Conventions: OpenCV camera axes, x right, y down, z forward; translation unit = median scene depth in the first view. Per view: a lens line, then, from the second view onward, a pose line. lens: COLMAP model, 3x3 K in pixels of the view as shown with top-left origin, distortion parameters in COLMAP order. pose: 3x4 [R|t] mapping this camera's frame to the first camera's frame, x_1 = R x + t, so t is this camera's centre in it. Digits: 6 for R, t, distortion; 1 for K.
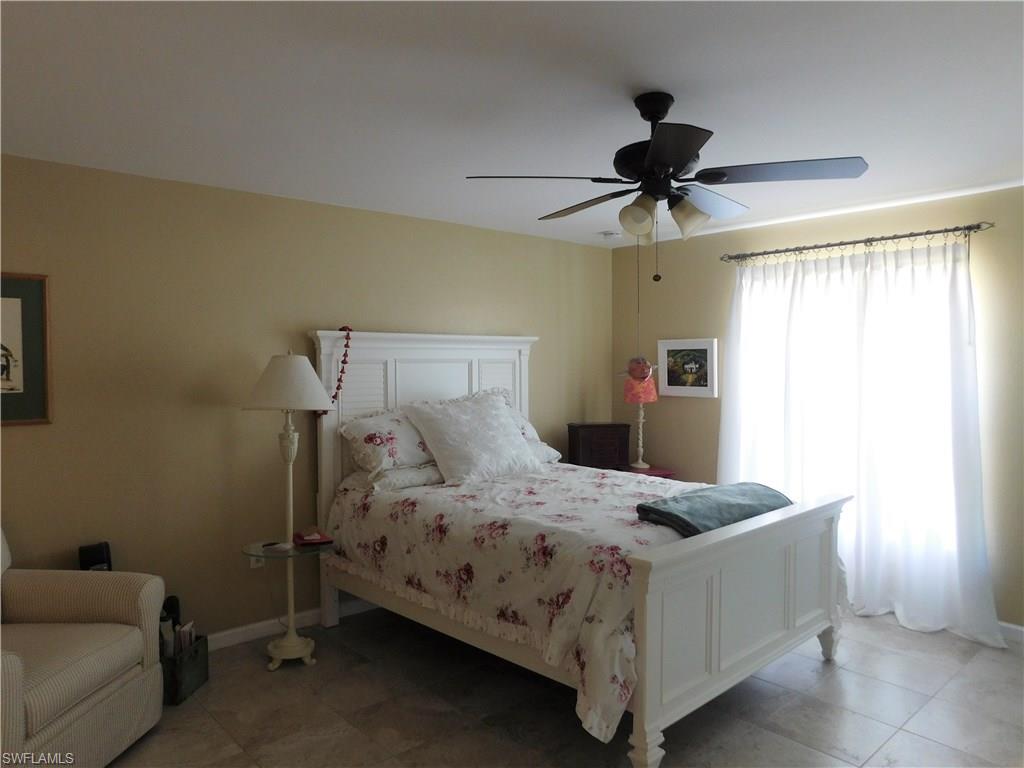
lens RADIAL K [[694.0, 0, 512.0], [0, 694.0, 384.0], [0, 0, 1]] dist [-0.019785, 0.003224]
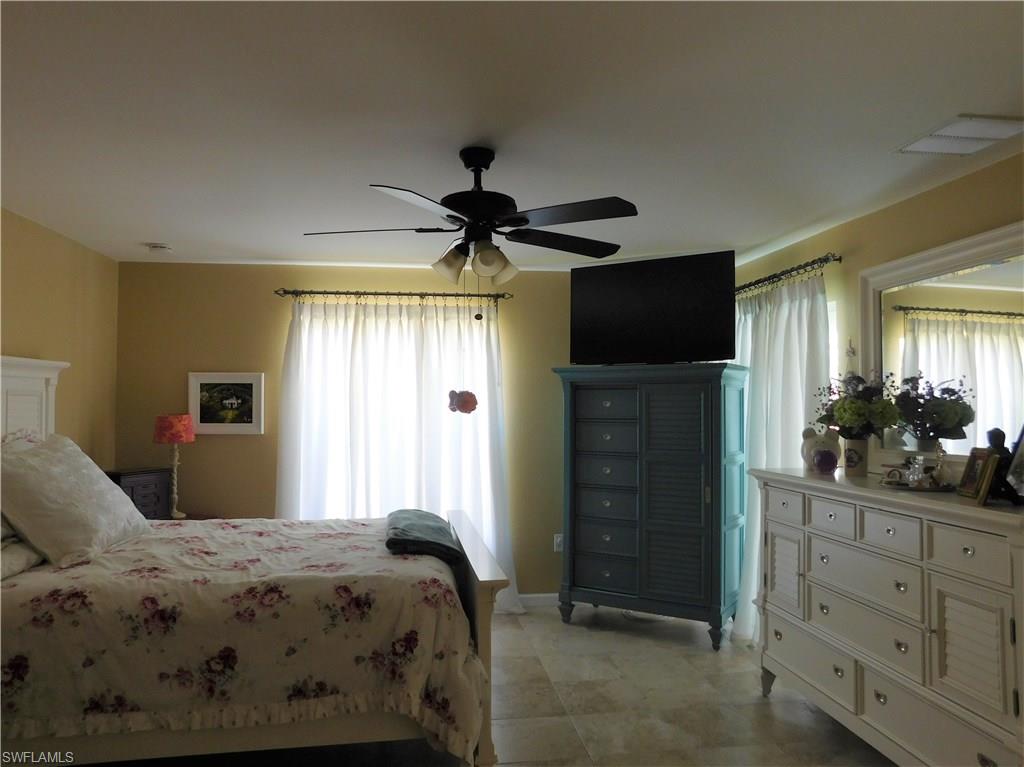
lens RADIAL K [[706.6, 0, 507.9], [0, 706.6, 379.7], [0, 0, 1]] dist [-0.081410, 0.065083]
pose [[0.580474, 0.029010, 0.813762, -0.376603], [0.021967, 0.998444, -0.051263, 0.001993], [-0.813983, 0.047633, 0.578933, 0.193589]]
